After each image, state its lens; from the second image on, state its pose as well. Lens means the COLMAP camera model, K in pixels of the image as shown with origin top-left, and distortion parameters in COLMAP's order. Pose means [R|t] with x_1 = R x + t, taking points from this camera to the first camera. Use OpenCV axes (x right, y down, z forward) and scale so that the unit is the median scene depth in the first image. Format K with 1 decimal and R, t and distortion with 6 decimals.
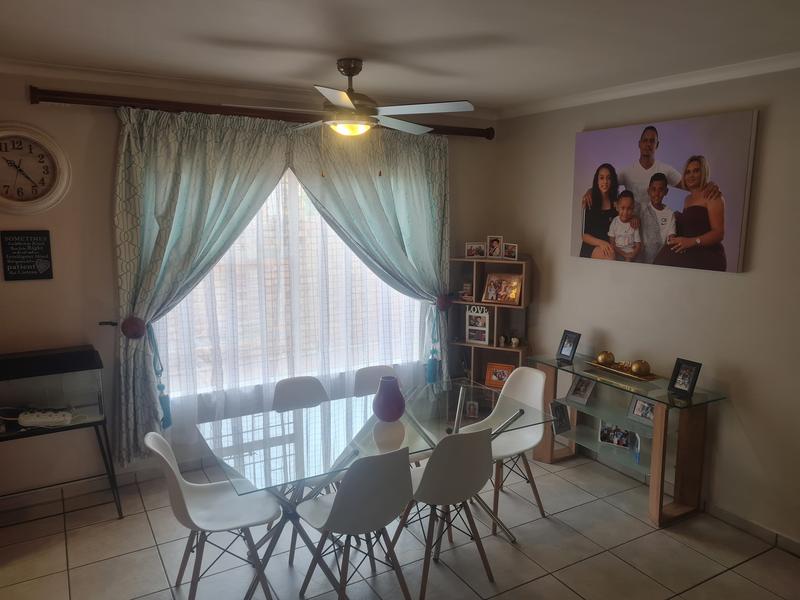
lens RADIAL K [[603.8, 0, 400.0], [0, 603.8, 300.0], [0, 0, 1]] dist [0.044727, -0.002560]
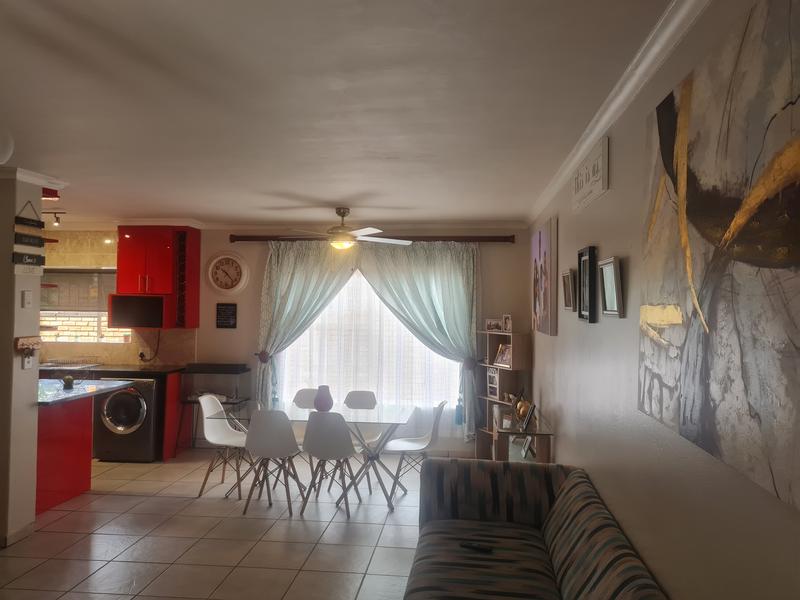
lens RADIAL K [[603.8, 0, 400.0], [0, 603.8, 300.0], [0, 0, 1]] dist [0.044727, -0.002560]
pose [[0.798031, -0.002403, -0.602612, 0.957676], [-0.104923, 0.984164, -0.142873, 0.092288], [0.593412, 0.177245, 0.785141, -0.208566]]
